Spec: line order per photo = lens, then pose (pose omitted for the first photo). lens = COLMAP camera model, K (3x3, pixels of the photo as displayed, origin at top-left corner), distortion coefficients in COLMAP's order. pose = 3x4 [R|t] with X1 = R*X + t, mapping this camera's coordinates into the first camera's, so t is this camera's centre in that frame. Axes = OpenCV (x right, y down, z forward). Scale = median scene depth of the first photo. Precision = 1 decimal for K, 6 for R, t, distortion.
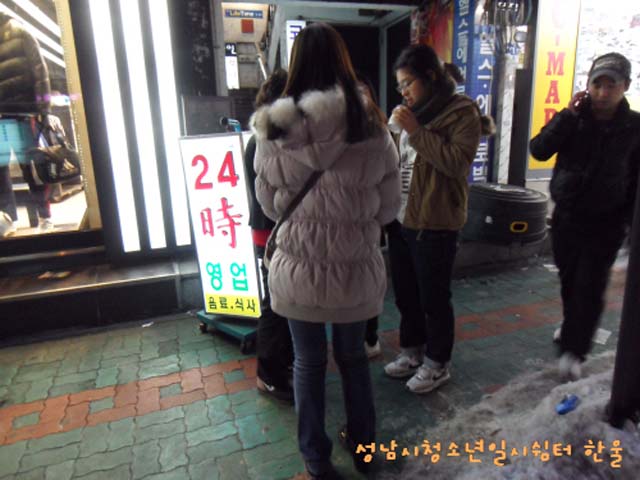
lens RADIAL K [[475.2, 0, 320.0], [0, 475.2, 240.0], [0, 0, 1]] dist [0.009615, 0.005227]
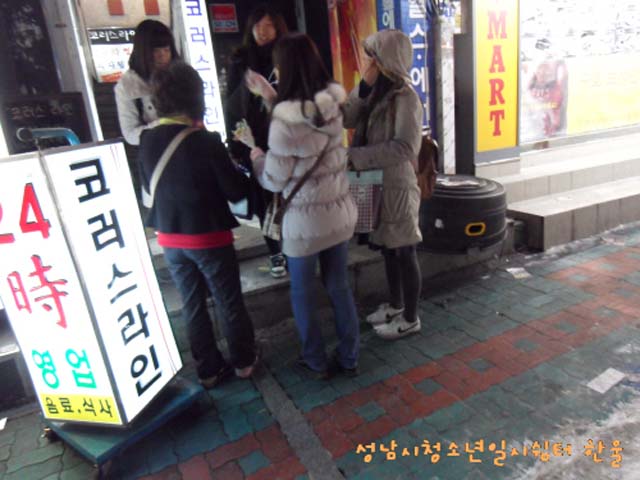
lens RADIAL K [[465.0, 0, 315.6], [0, 465.0, 233.6], [0, 0, 1]] dist [0.001613, 0.005599]
pose [[0.991714, -0.097018, 0.084210, 0.090790], [0.094731, 0.995028, 0.030754, -0.076426], [-0.086775, -0.022522, 0.995973, 0.262469]]
